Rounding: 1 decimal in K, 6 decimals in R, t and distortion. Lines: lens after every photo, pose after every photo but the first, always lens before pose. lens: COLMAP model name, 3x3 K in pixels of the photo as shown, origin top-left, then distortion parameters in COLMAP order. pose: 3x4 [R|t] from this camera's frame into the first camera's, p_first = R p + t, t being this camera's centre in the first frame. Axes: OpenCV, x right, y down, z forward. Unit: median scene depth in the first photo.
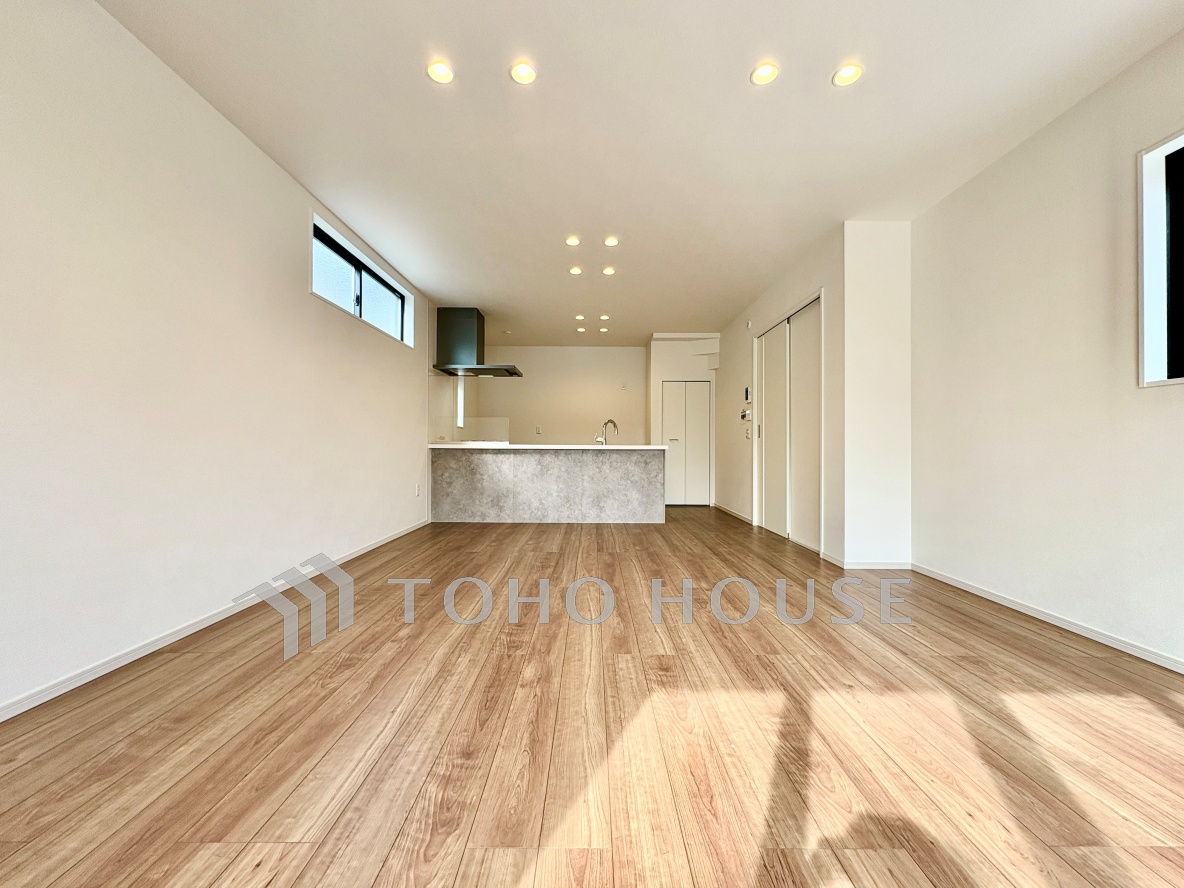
lens RADIAL K [[470.6, 0, 592.0], [0, 470.6, 444.0], [0, 0, 1]] dist [0.000253, -0.000370]
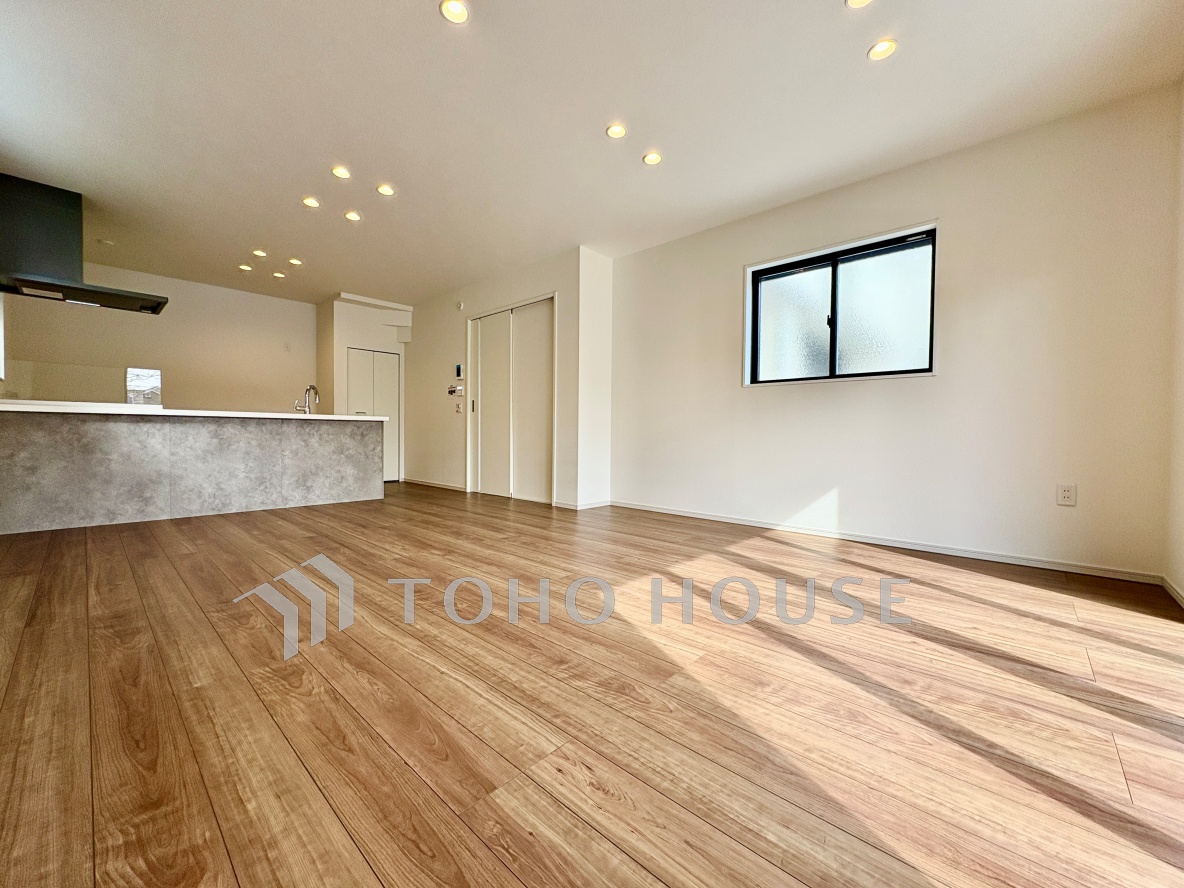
lens RADIAL K [[470.6, 0, 592.0], [0, 470.6, 444.0], [0, 0, 1]] dist [0.000253, -0.000370]
pose [[0.678685, -0.015116, 0.734274, -0.257794], [-0.012543, 0.999404, 0.032168, 0.022162], [-0.734322, -0.031042, 0.678091, 0.044792]]
